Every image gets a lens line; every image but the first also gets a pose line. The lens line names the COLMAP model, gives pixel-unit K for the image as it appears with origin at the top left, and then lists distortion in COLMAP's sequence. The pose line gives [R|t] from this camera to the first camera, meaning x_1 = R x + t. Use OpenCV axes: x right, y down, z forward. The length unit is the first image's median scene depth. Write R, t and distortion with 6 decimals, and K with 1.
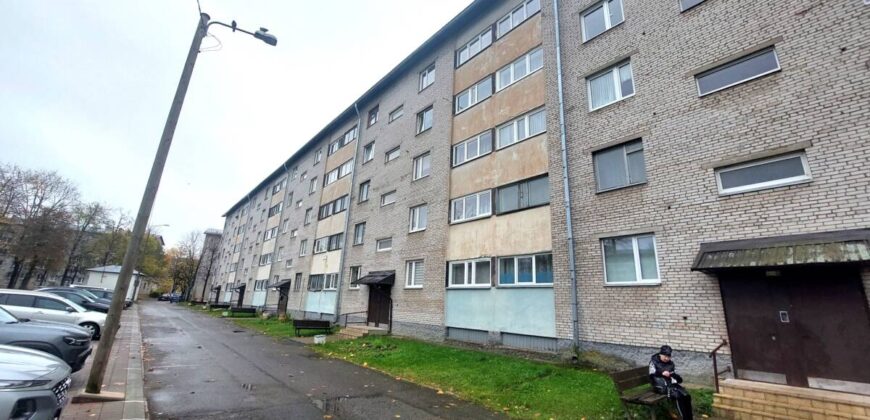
lens RADIAL K [[342.3, 0, 435.0], [0, 342.3, 210.0], [0, 0, 1]] dist [-0.020079, -0.000545]
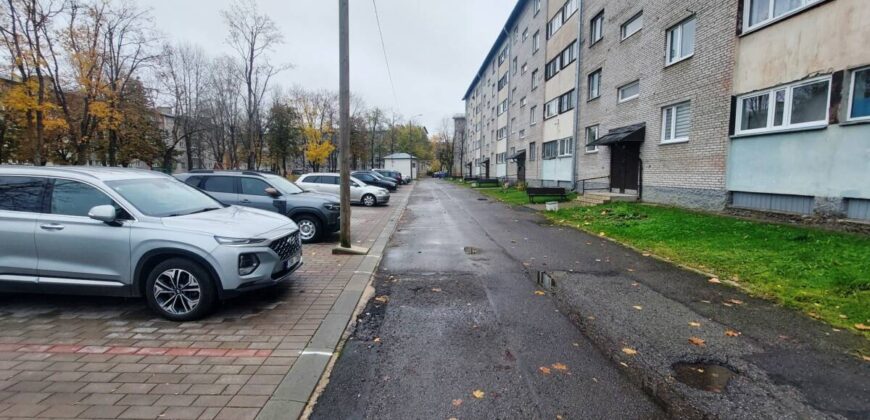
lens RADIAL K [[342.3, 0, 435.0], [0, 342.3, 210.0], [0, 0, 1]] dist [-0.020079, -0.000545]
pose [[0.775205, 0.017695, -0.631461, 0.002413], [0.213056, 0.933715, 0.287720, 0.040659], [0.594696, -0.357579, 0.720051, 0.103477]]
